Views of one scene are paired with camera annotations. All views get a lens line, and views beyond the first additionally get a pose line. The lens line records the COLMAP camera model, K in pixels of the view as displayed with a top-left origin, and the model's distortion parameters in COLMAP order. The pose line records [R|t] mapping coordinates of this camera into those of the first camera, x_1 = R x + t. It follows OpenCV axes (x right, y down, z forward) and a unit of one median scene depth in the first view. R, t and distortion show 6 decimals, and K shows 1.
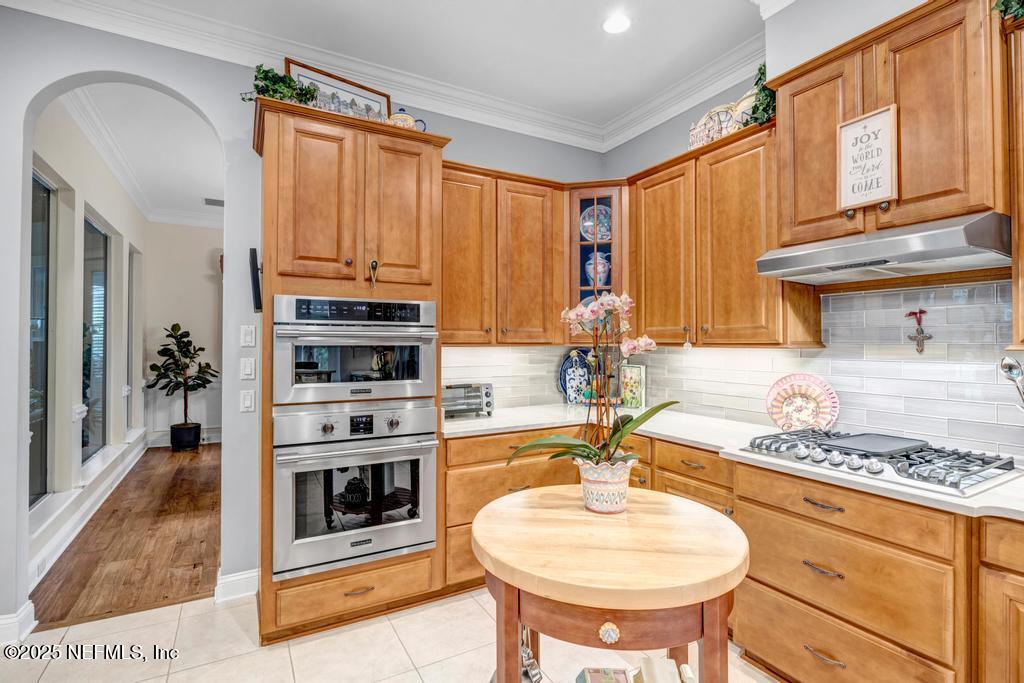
lens RADIAL K [[485.0, 0, 511.3], [0, 485.0, 338.4], [0, 0, 1]] dist [-0.009620, 0.000569]
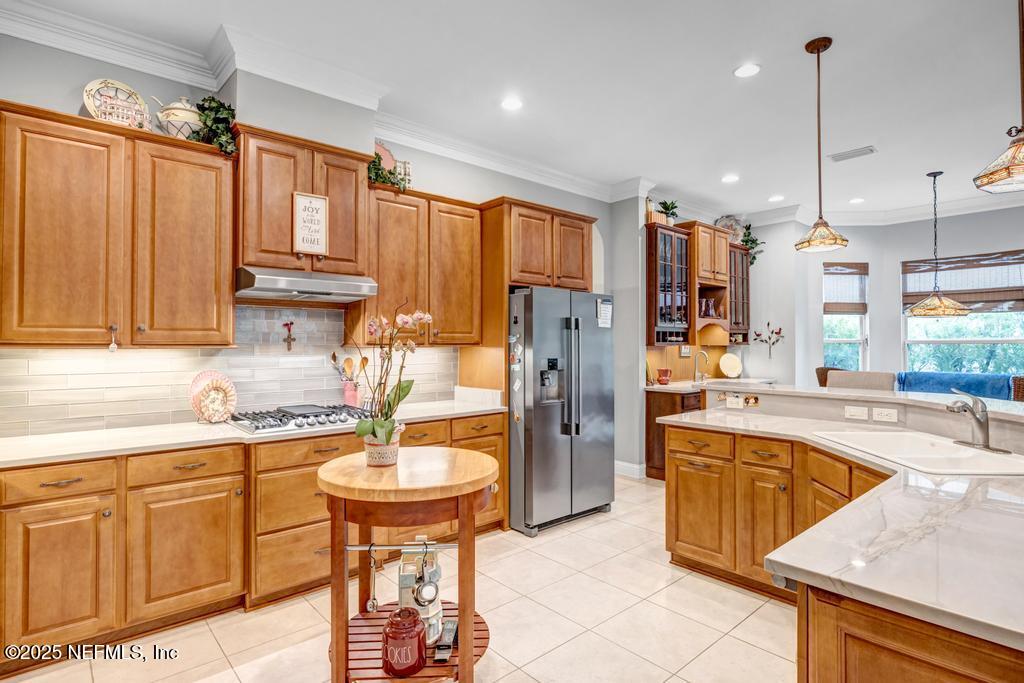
lens RADIAL K [[530.1, 0, 509.1], [0, 530.1, 337.5], [0, 0, 1]] dist [-0.004382, -0.000979]
pose [[-0.209105, 0.009160, 0.977850, -0.795427], [-0.010208, 0.999881, -0.011549, 0.001869], [-0.977840, -0.012396, -0.208987, 0.565315]]
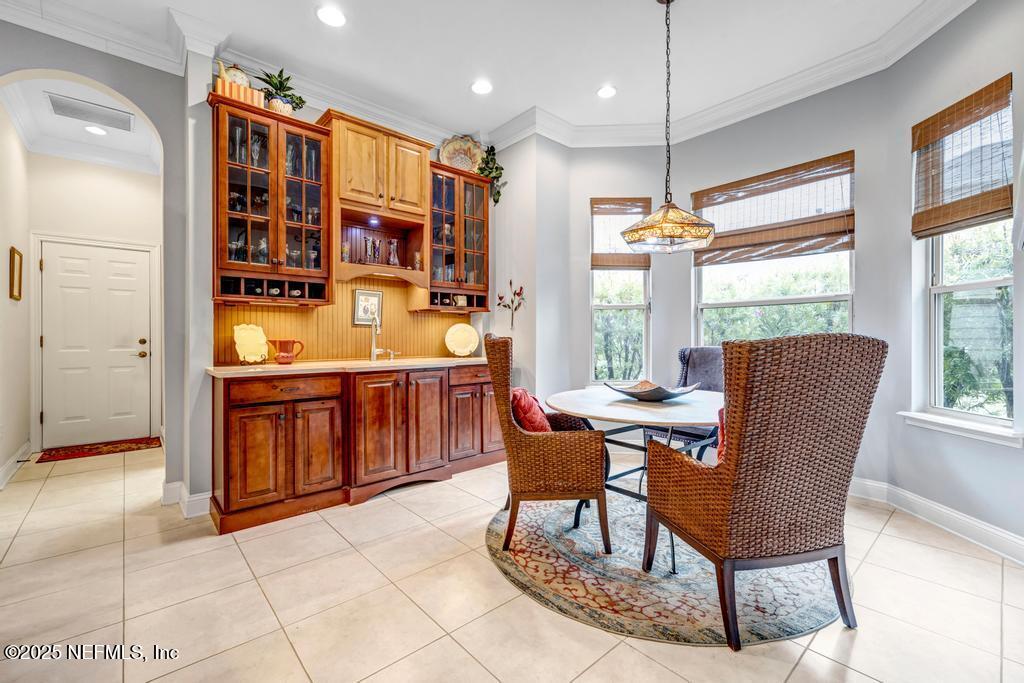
lens RADIAL K [[440.2, 0, 510.8], [0, 440.2, 339.1], [0, 0, 1]] dist [0.008478, -0.000374]
pose [[-0.204311, -0.005233, 0.978892, -0.007852], [-0.010049, 0.999944, 0.003249, 0.095578], [-0.978854, -0.009173, -0.204352, -1.004442]]
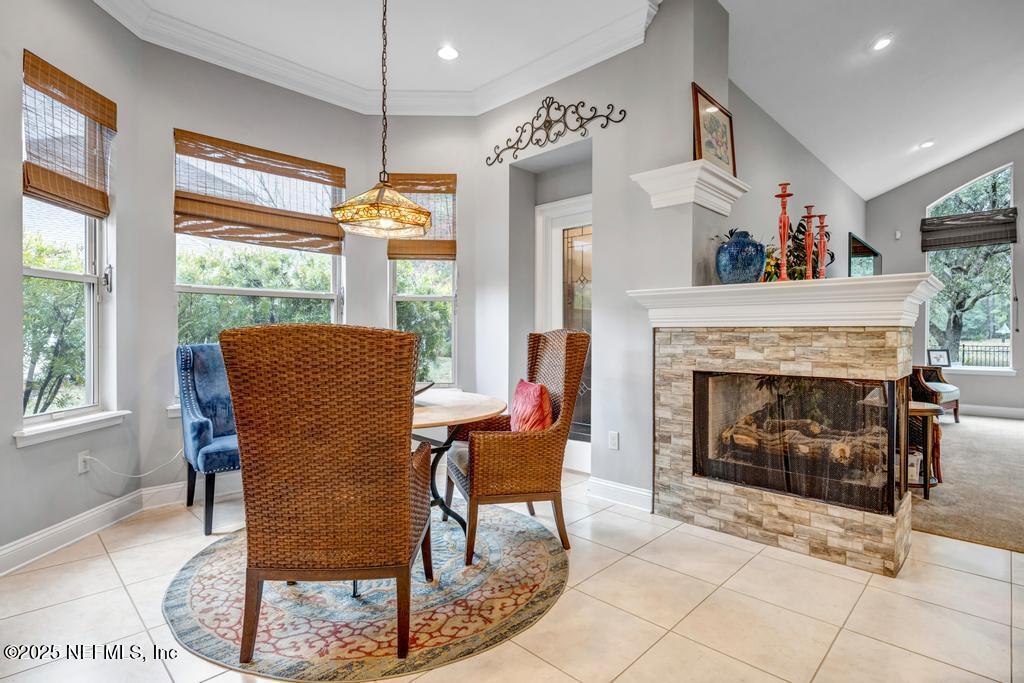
lens RADIAL K [[500.9, 0, 514.2], [0, 500.9, 337.2], [0, 0, 1]] dist [-0.001752, -0.000589]
pose [[-0.960413, 0.001245, -0.278578, 0.959206], [0.002473, 0.999989, -0.004054, 0.111098], [0.278570, -0.004582, -0.960405, -0.480897]]
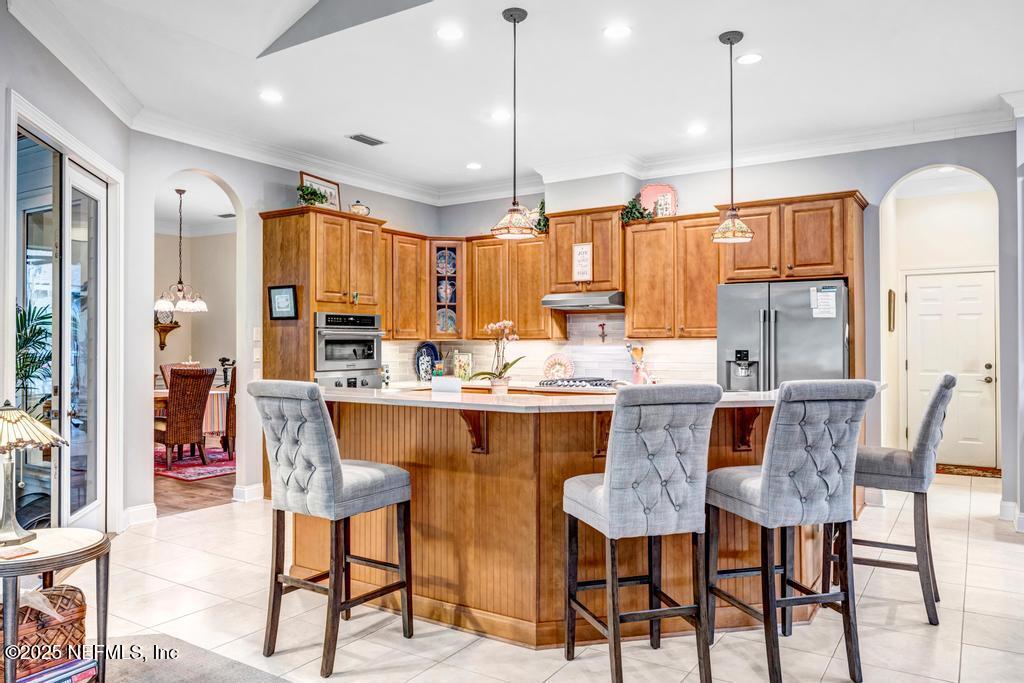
lens RADIAL K [[727.5, 0, 511.2], [0, 727.5, 337.9], [0, 0, 1]] dist [-0.004916, -0.001647]
pose [[0.884055, -0.000730, 0.467381, -0.992967], [-0.000645, 0.999996, 0.002783, 0.000006], [-0.467382, -0.002762, 0.884051, -1.589678]]
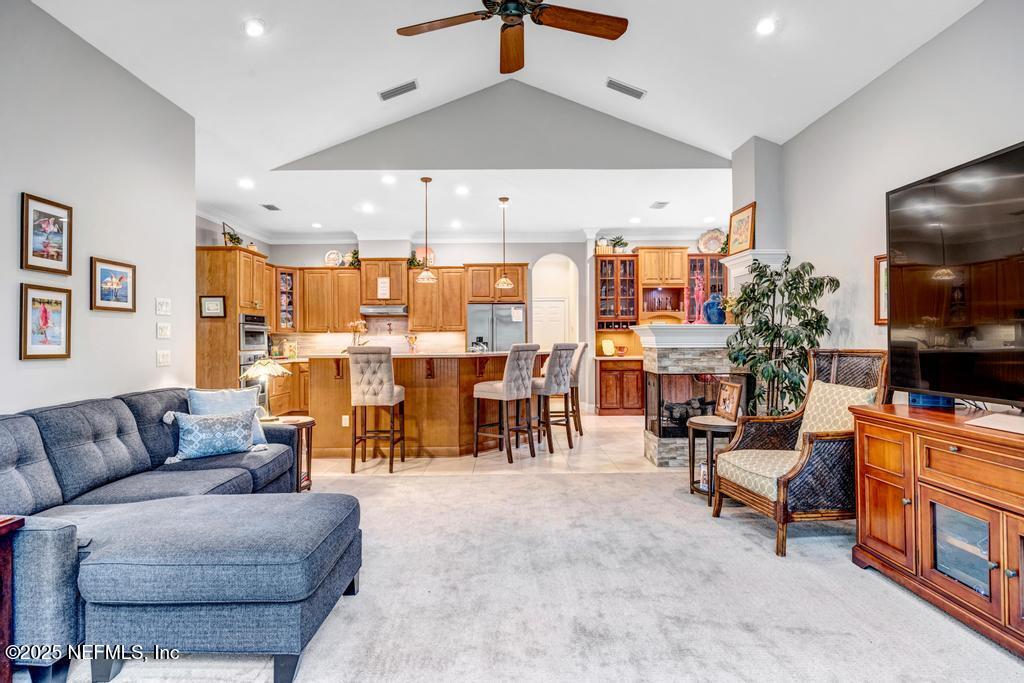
lens RADIAL K [[561.7, 0, 509.3], [0, 561.7, 338.5], [0, 0, 1]] dist [-0.003313, -0.001232]
pose [[0.485014, -0.004167, 0.874496, -2.348664], [-0.000722, 0.999986, 0.005166, 0.037250], [-0.874506, -0.003137, 0.485005, -1.820685]]
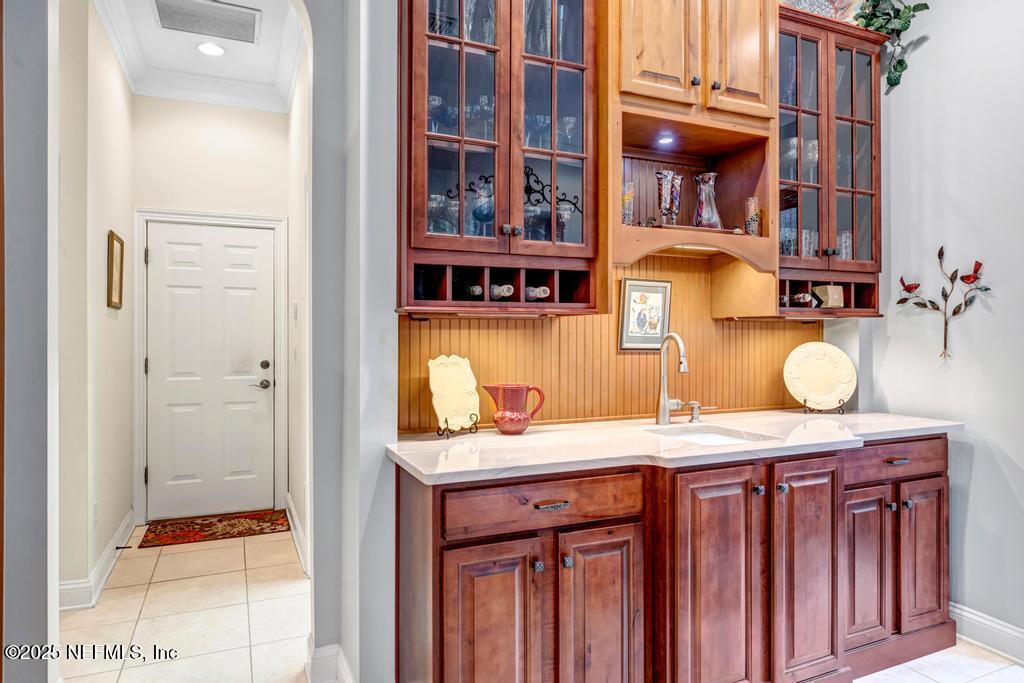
lens RADIAL K [[636.5, 0, 510.7], [0, 636.5, 337.0], [0, 0, 1]] dist [0.000558, -0.000799]
pose [[0.099000, -0.002947, 0.995083, 0.457643], [-0.009003, 0.999952, 0.003857, 0.033840], [-0.995047, -0.009341, 0.098969, -0.710317]]
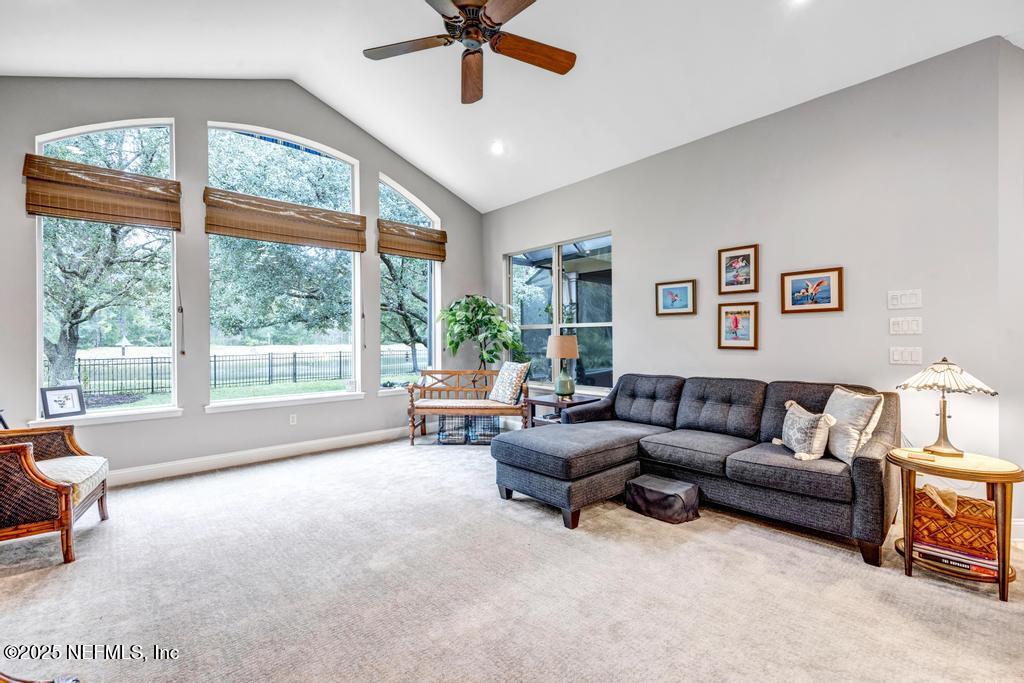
lens RADIAL K [[451.6, 0, 513.0], [0, 451.6, 338.0], [0, 0, 1]] dist [0.020652, -0.000568]
pose [[0.208241, -0.005483, -0.978062, -0.353935], [0.017782, 0.999840, -0.001819, 0.039701], [0.977916, -0.017013, 0.208305, -1.402568]]
